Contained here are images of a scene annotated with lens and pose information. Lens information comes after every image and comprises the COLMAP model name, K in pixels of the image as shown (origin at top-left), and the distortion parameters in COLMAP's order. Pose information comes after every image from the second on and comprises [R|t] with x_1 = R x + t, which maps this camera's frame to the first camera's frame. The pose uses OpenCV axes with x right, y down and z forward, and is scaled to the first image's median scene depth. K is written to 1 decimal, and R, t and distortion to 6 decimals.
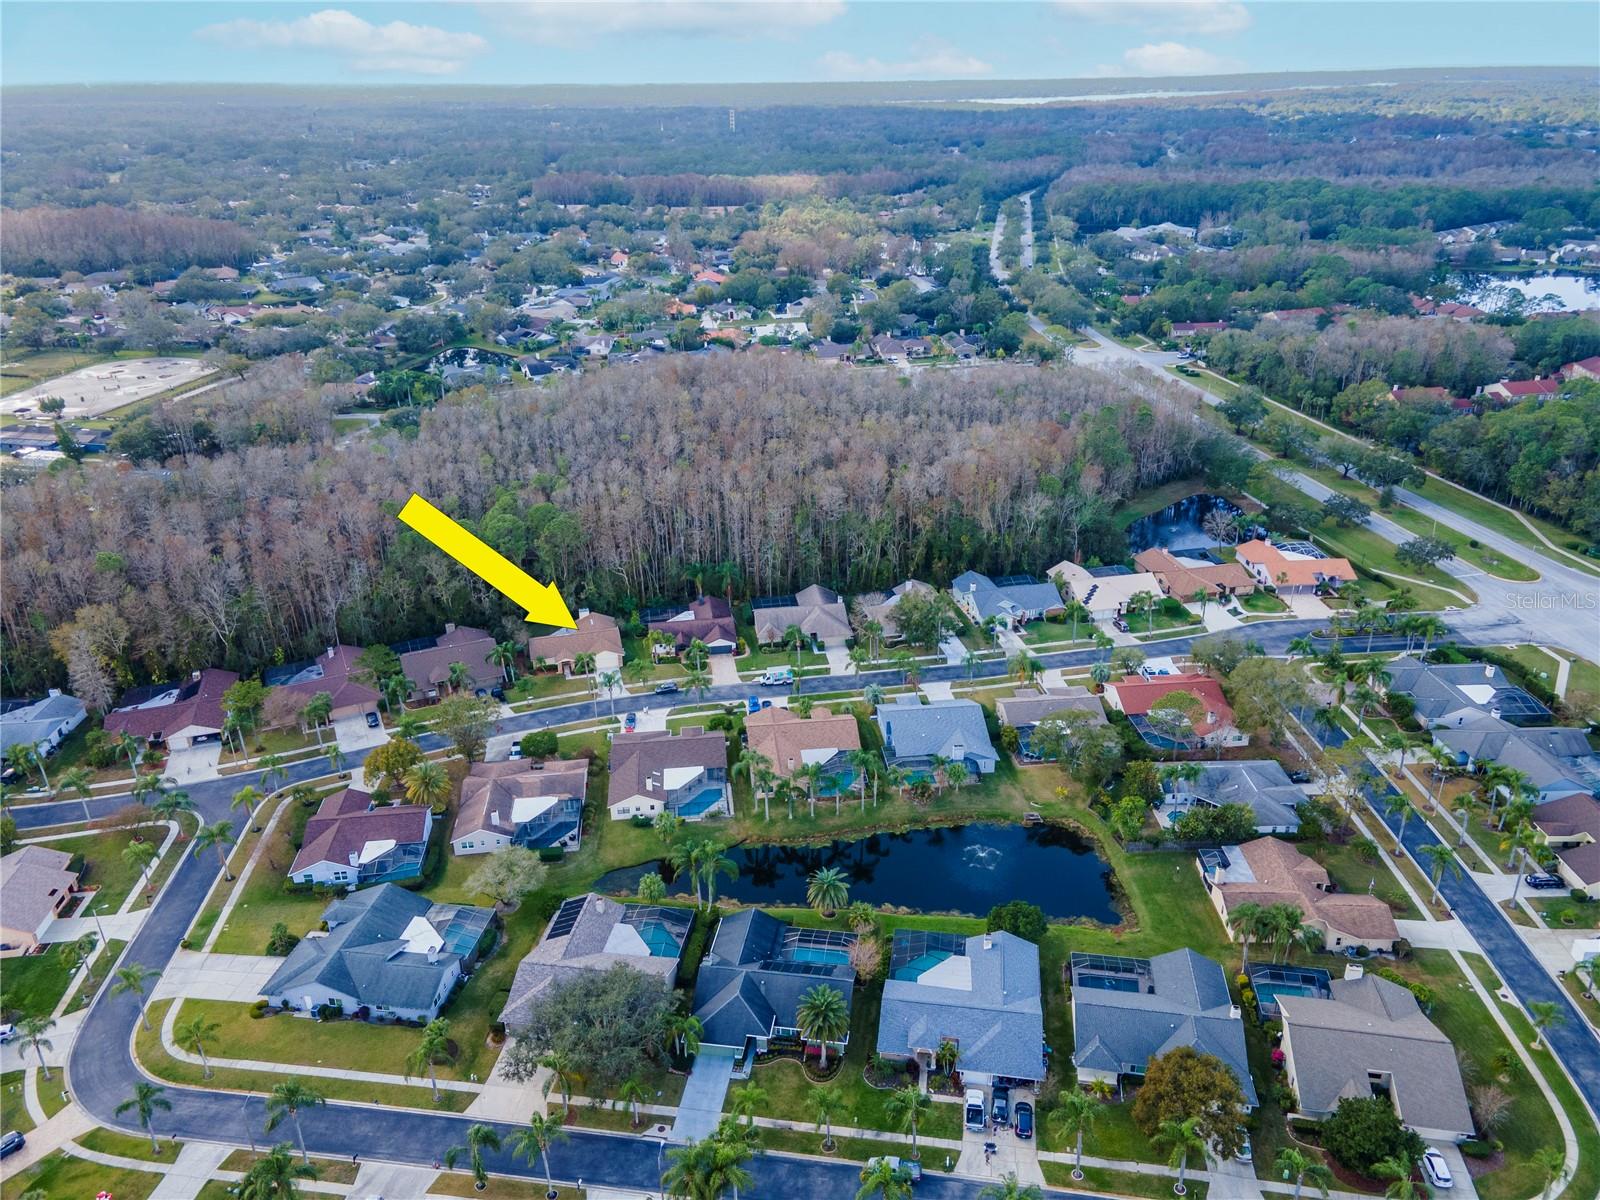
lens RADIAL K [[1157.4, 0, 806.1], [0, 1157.4, 599.8], [0, 0, 1]] dist [0.043339, 0.020875]
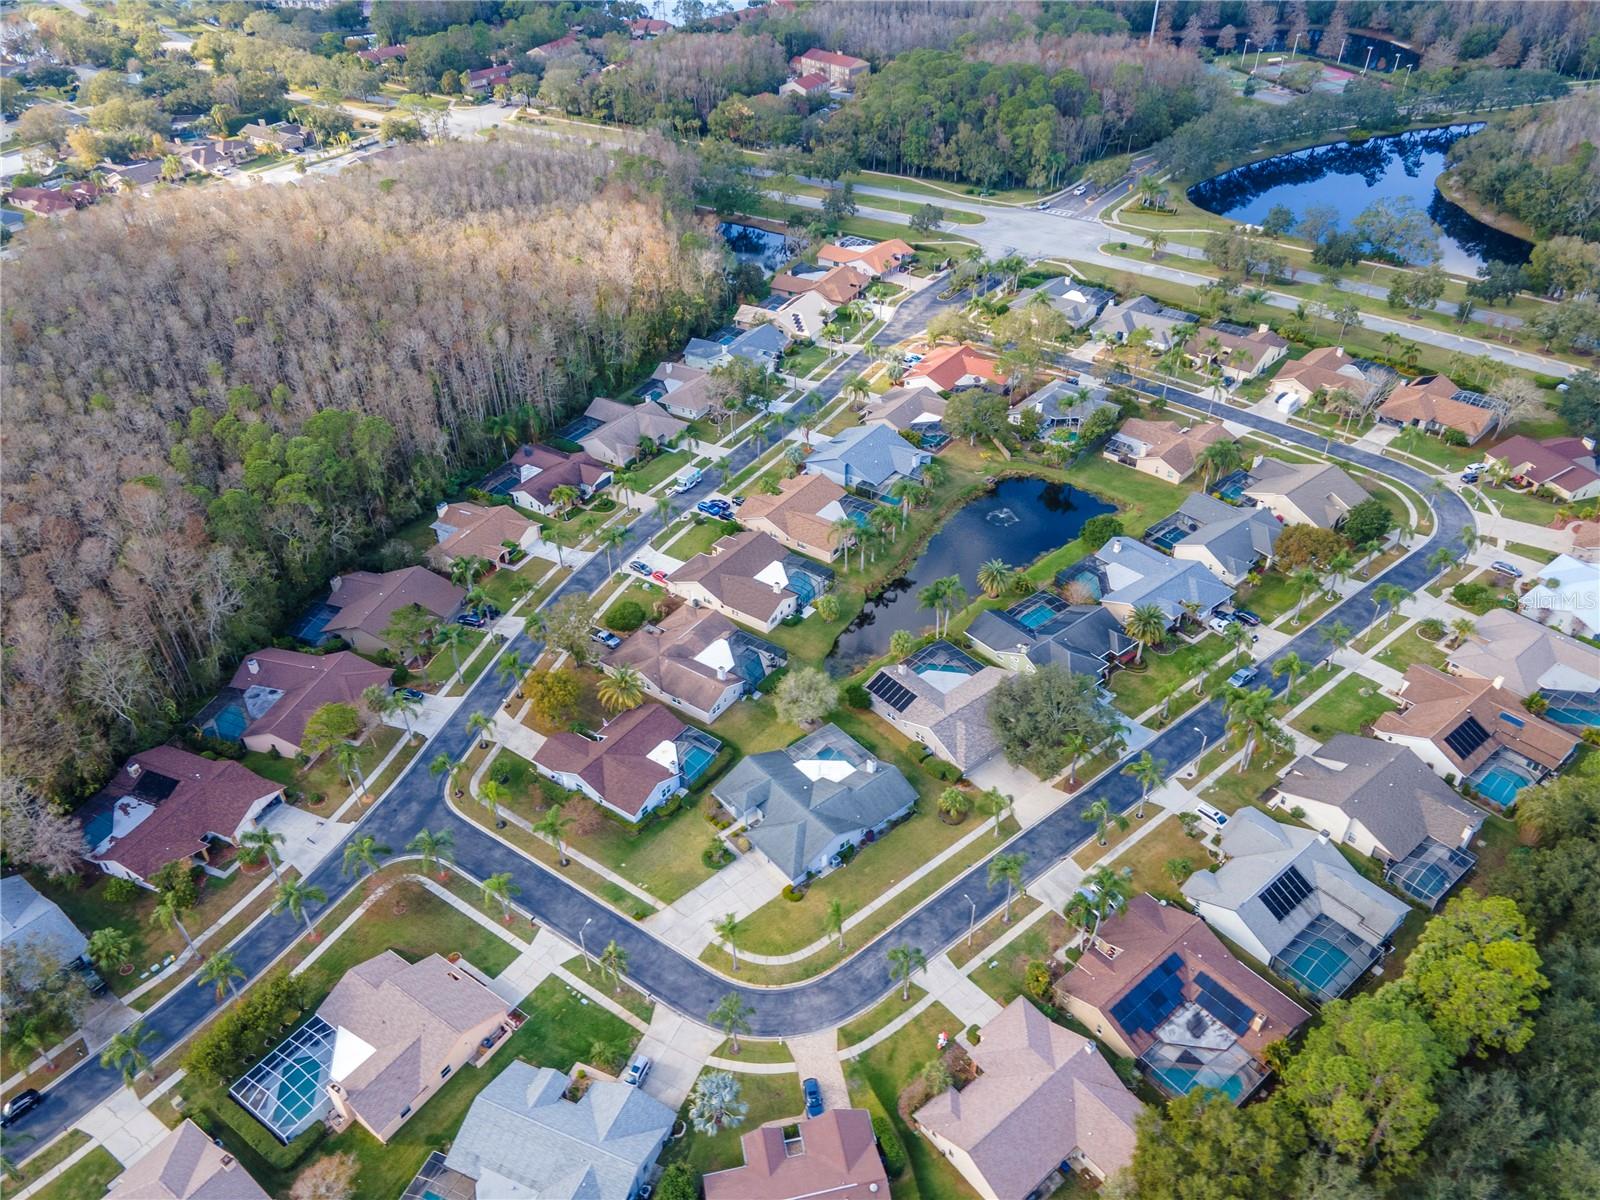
lens RADIAL K [[1157.4, 0, 806.1], [0, 1157.4, 599.8], [0, 0, 1]] dist [0.043339, 0.020875]
pose [[0.663603, -0.441557, 0.603869, -0.553399], [0.315722, 0.897117, 0.309031, -0.109104], [-0.678196, -0.014419, 0.734739, 0.149937]]
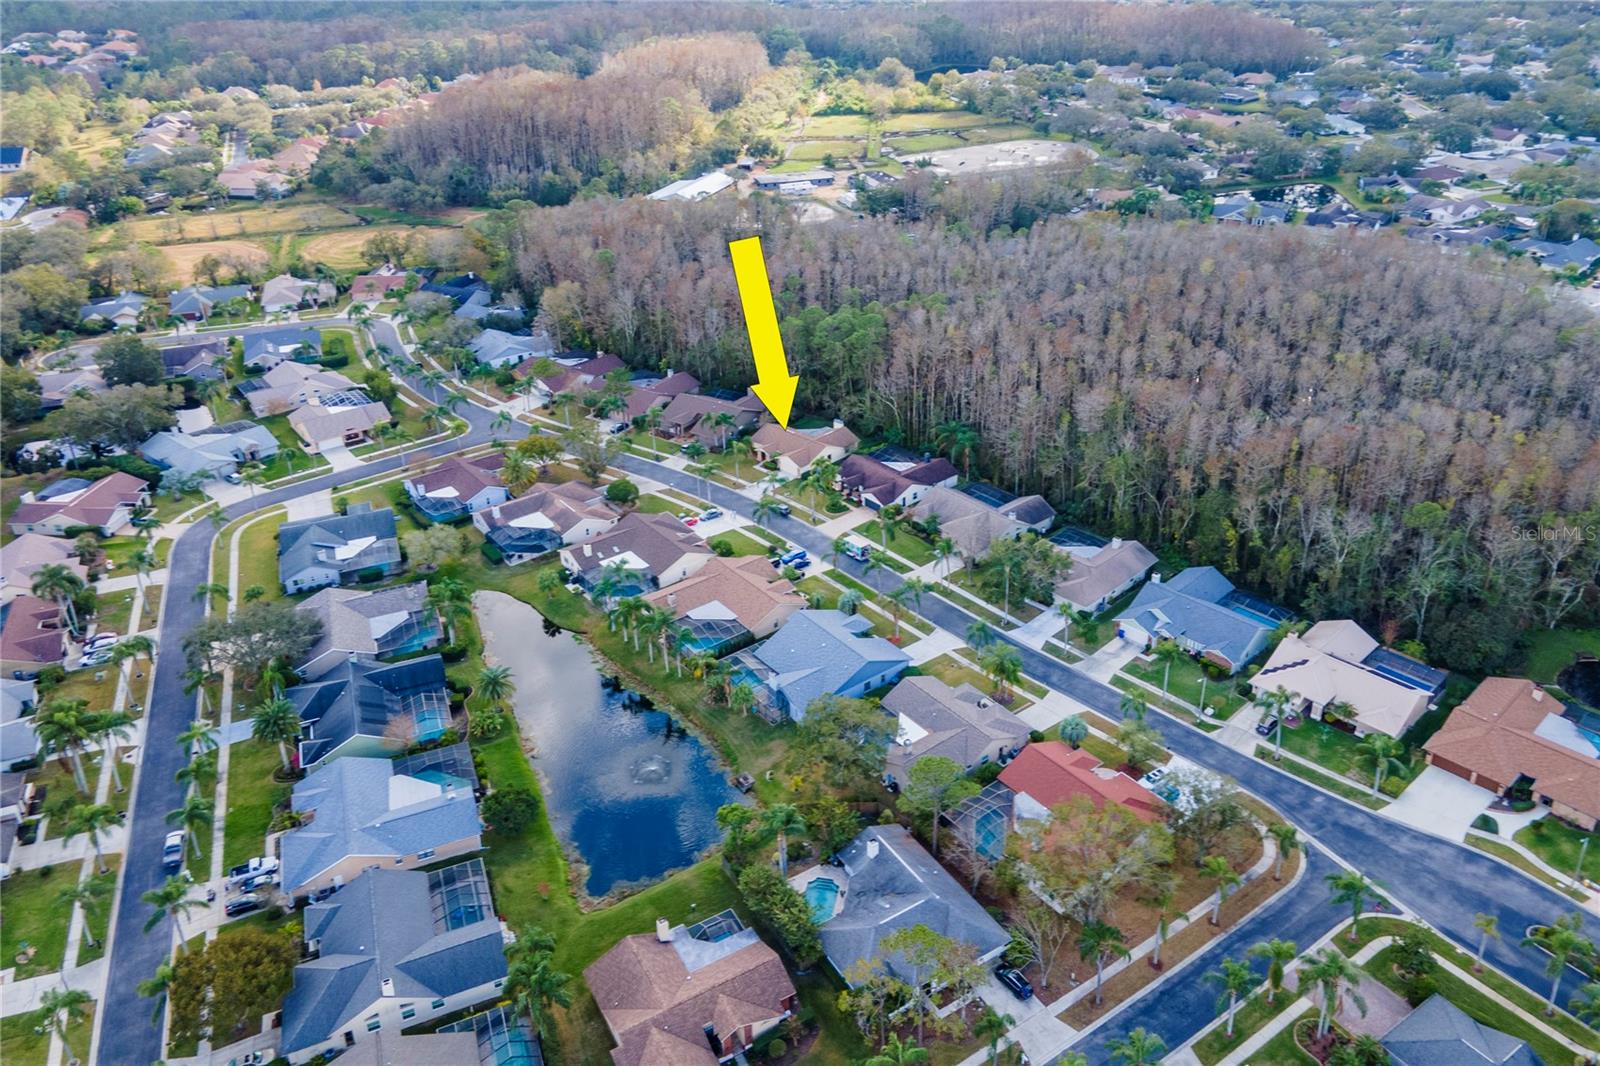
lens RADIAL K [[1181.8, 0, 853.7], [0, 1181.8, 530.5], [0, 0, 1]] dist [0.053980, 0.000643]
pose [[0.538467, 0.413394, -0.734275, 0.578063], [-0.355278, 0.901531, 0.247021, -0.156806], [0.764088, 0.127859, 0.632314, 0.359115]]
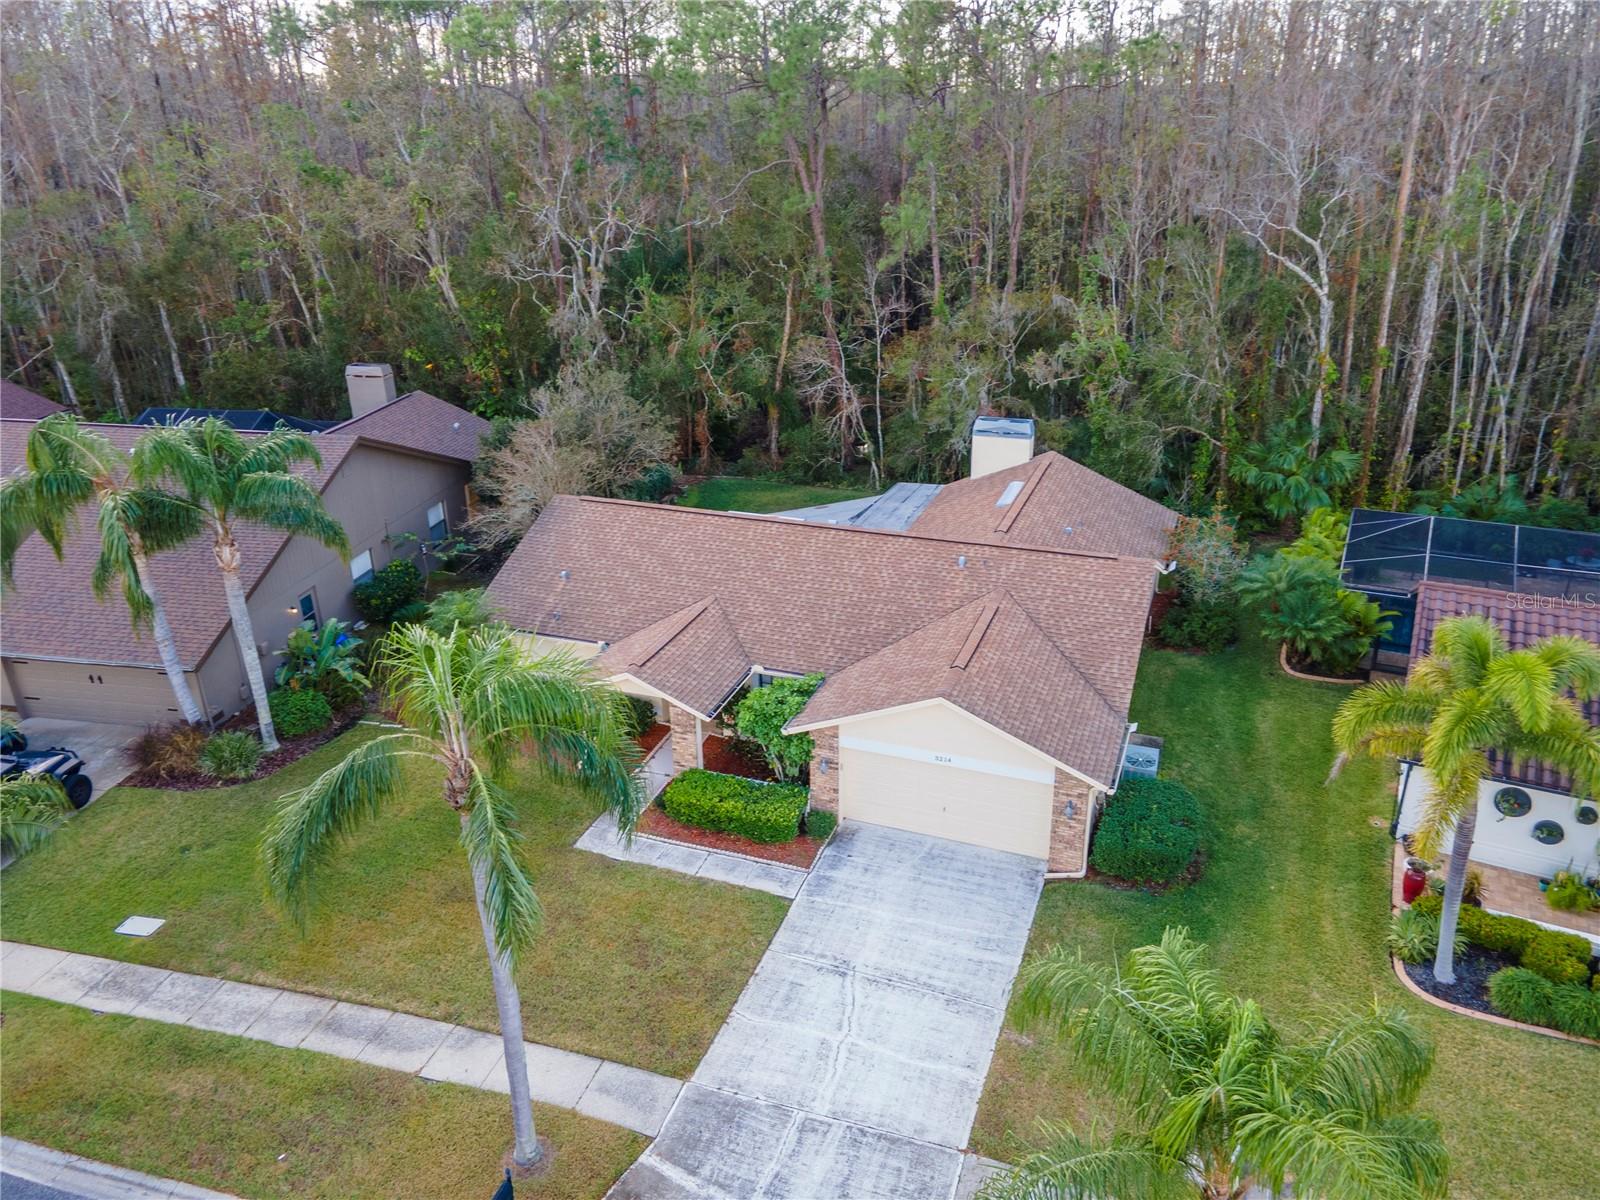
lens RADIAL K [[1157.4, 0, 806.1], [0, 1157.4, 599.8], [0, 0, 1]] dist [0.043339, 0.020875]
pose [[0.815429, 0.227277, -0.532374, -0.116085], [-0.234295, 0.970581, 0.055487, 0.028955], [0.529322, 0.079487, 0.844689, 0.813278]]
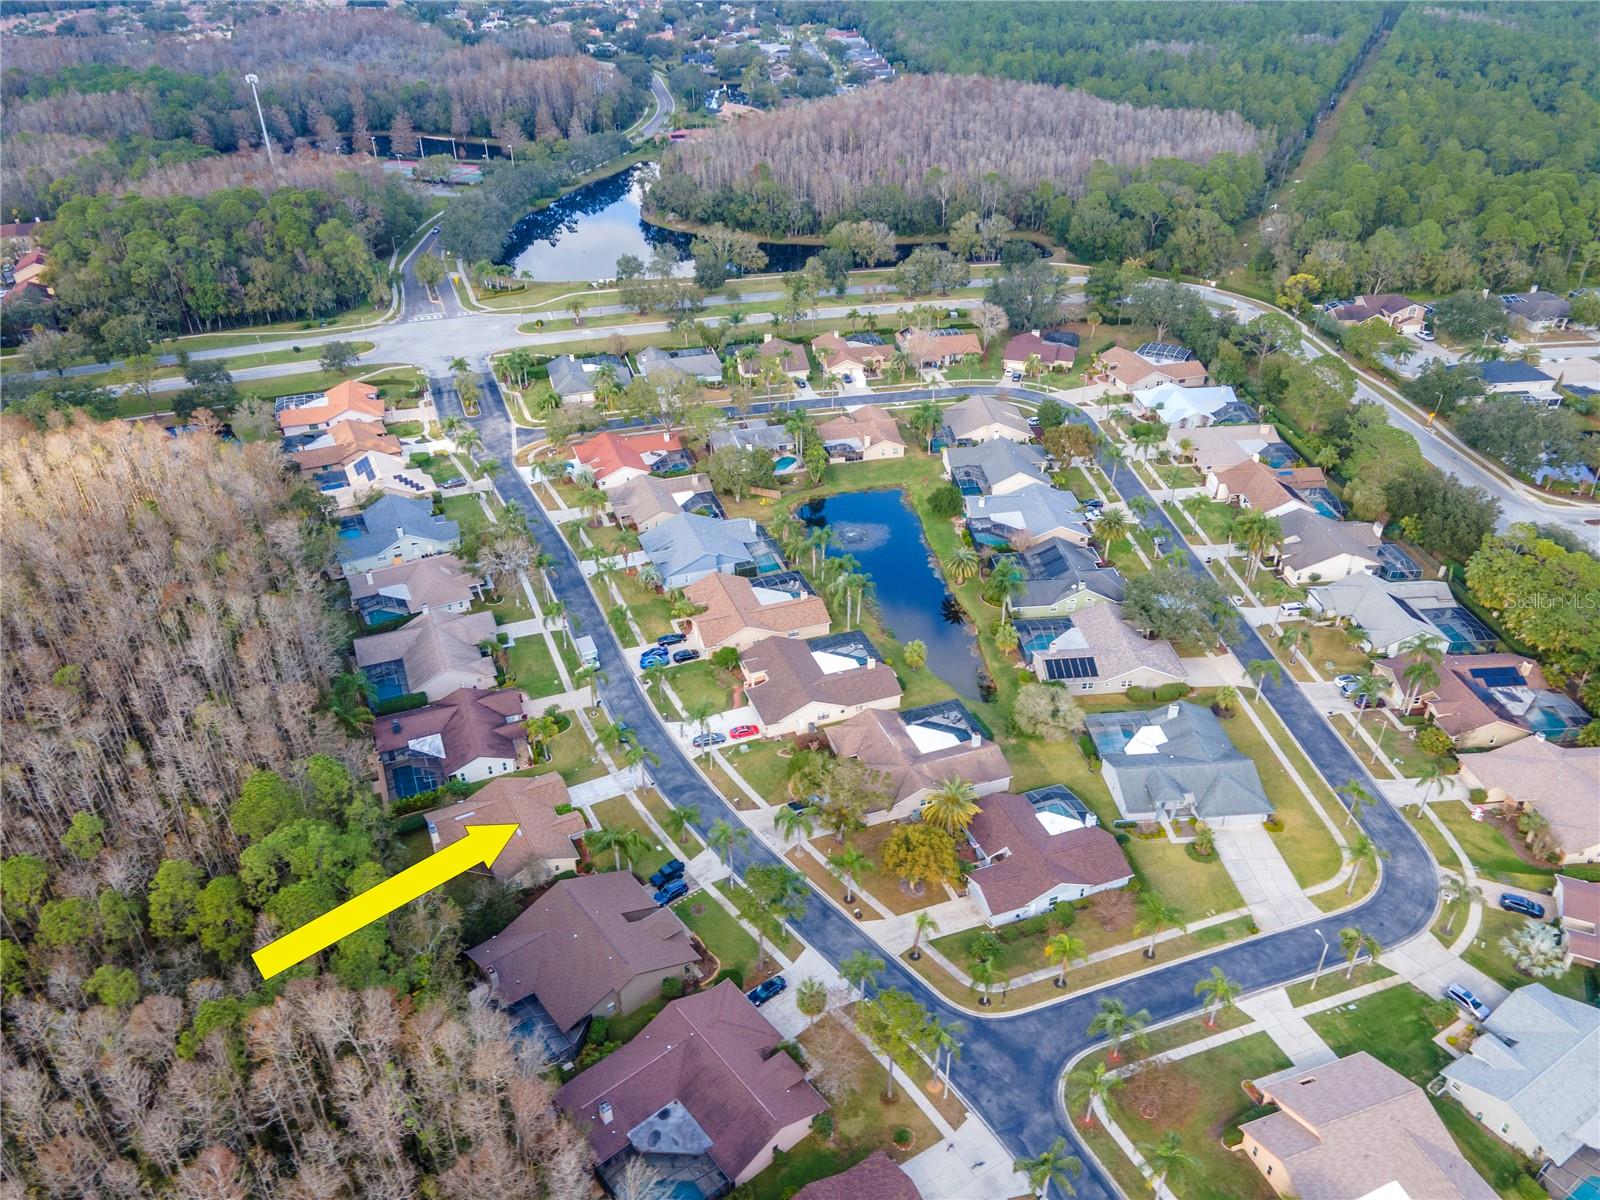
lens RADIAL K [[1157.4, 0, 806.1], [0, 1157.4, 599.8], [0, 0, 1]] dist [0.043339, 0.020875]
pose [[-0.235607, -0.499535, 0.833639, -0.661525], [0.413622, 0.724678, 0.551143, -0.320599], [-0.879435, 0.474664, 0.035880, 0.719037]]
